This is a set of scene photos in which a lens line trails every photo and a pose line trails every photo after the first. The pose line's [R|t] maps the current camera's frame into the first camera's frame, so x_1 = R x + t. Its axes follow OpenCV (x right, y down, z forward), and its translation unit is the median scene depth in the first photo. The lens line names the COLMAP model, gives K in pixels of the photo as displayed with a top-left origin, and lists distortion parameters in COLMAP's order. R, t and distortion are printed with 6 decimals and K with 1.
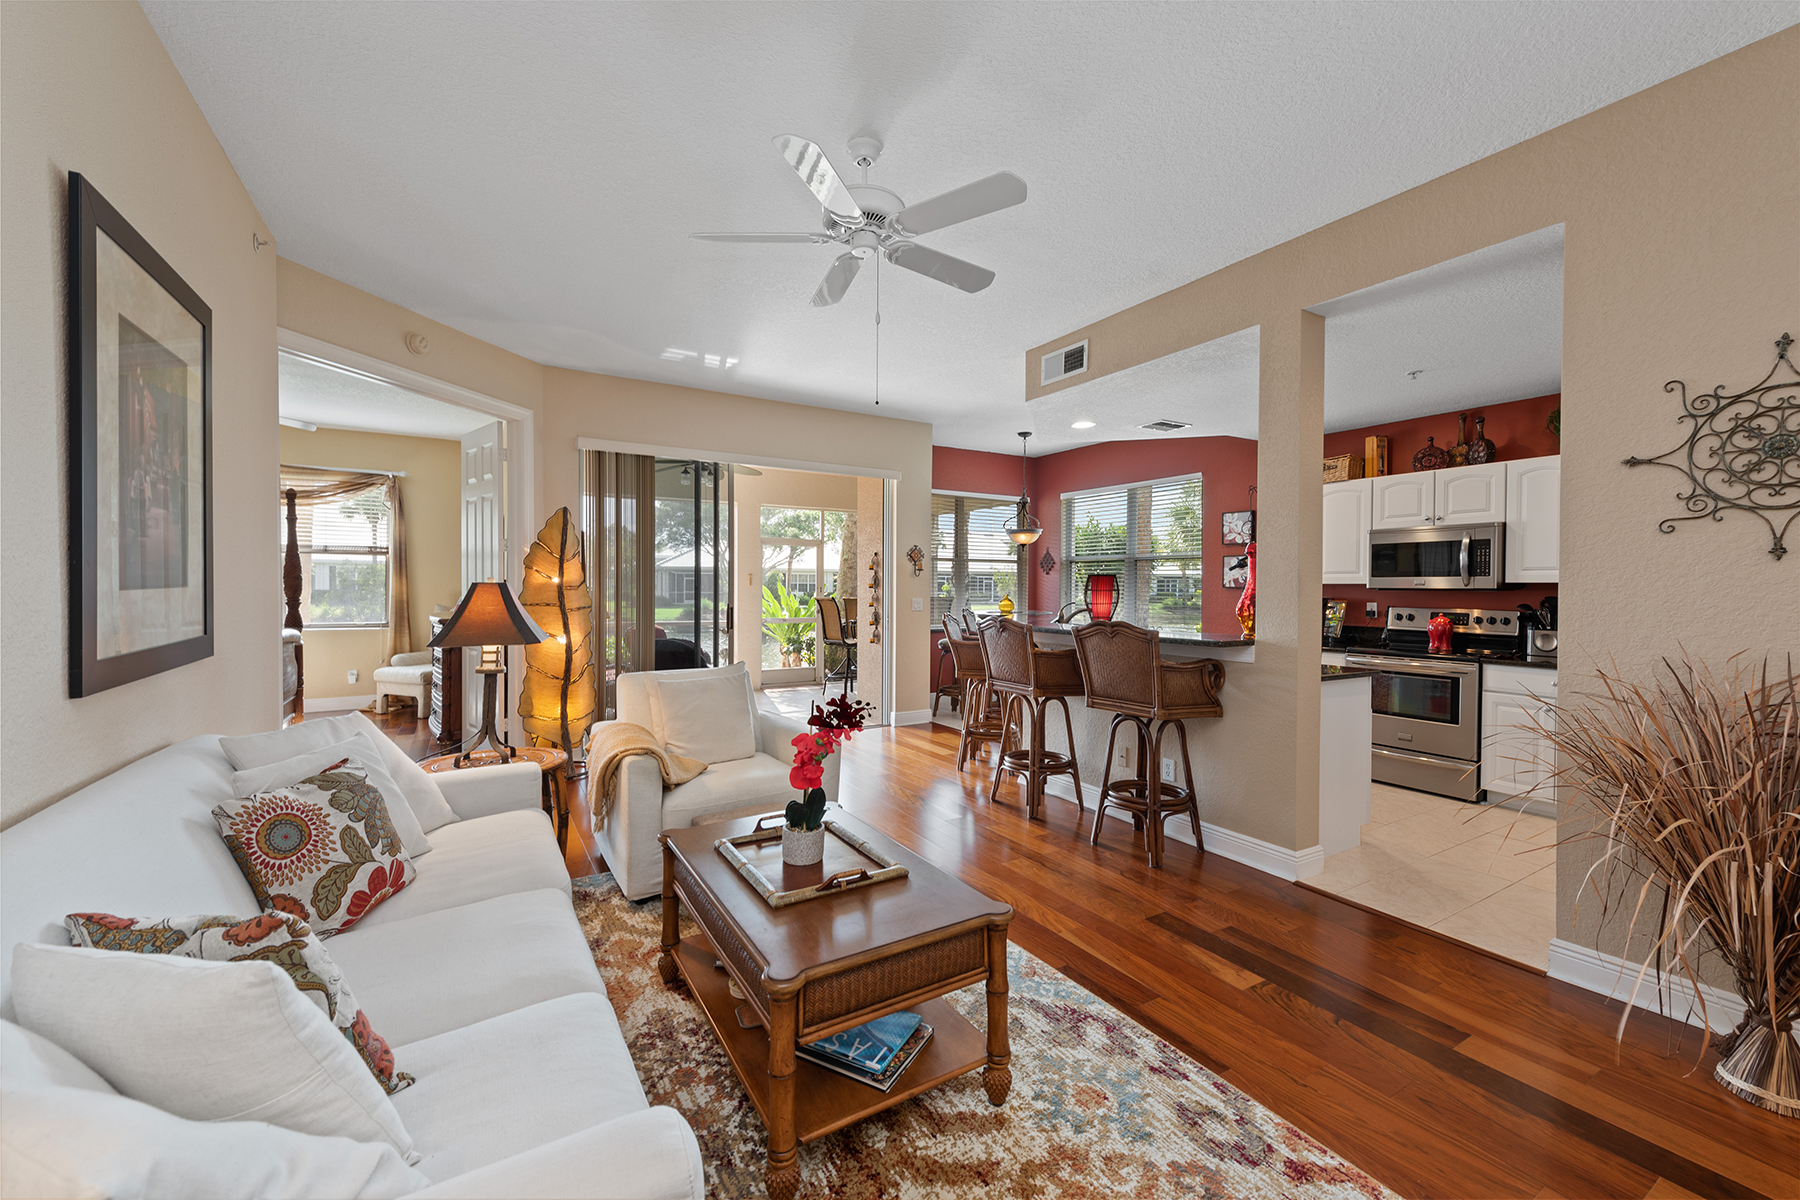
lens RADIAL K [[701.5, 0, 897.9], [0, 701.5, 597.5], [0, 0, 1]] dist [0.014488, -0.005230]
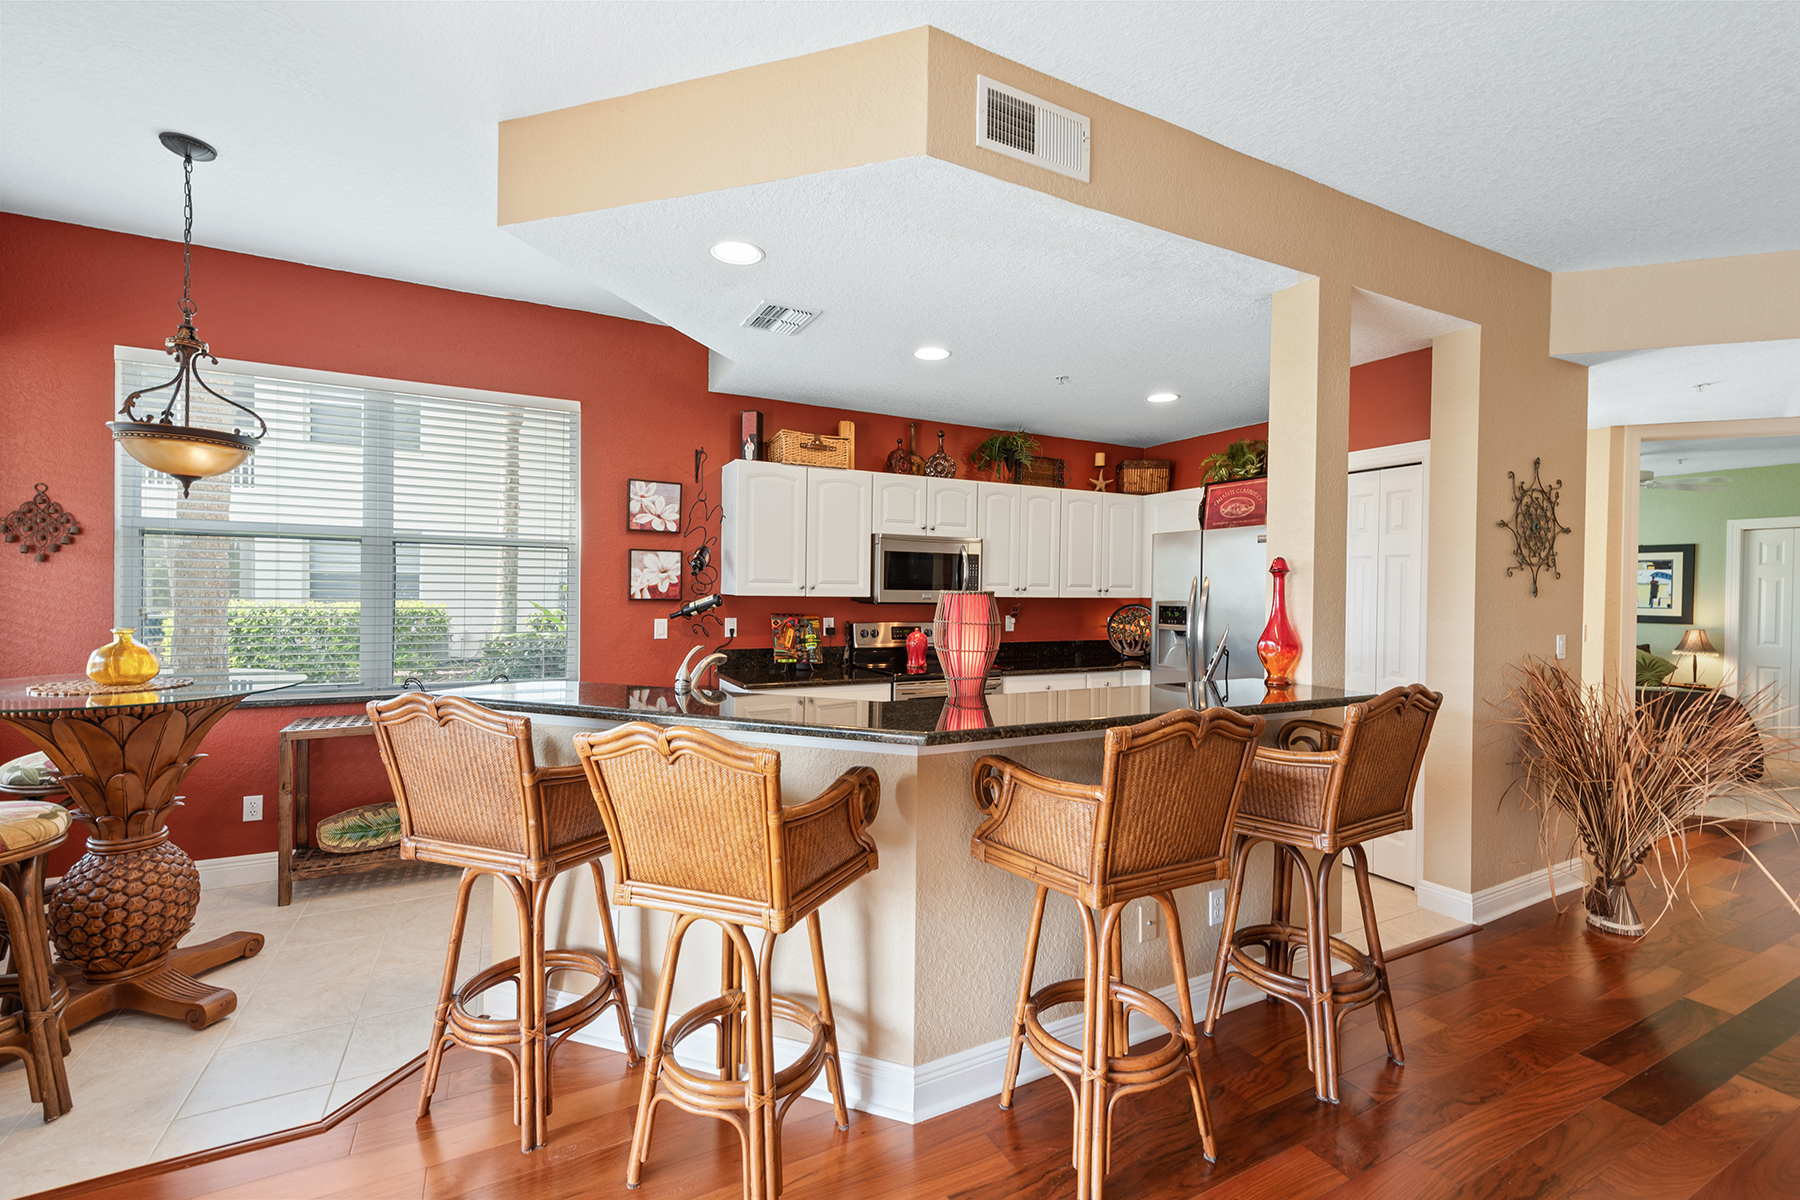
lens RADIAL K [[747.3, 0, 900.0], [0, 747.3, 600.0], [0, 0, 1]] dist [0.000101, 0.000021]
pose [[0.083766, -0.013312, 0.996396, -0.211344], [0.005525, 0.999902, 0.012894, -0.026014], [-0.996470, 0.004425, 0.083832, 0.872613]]
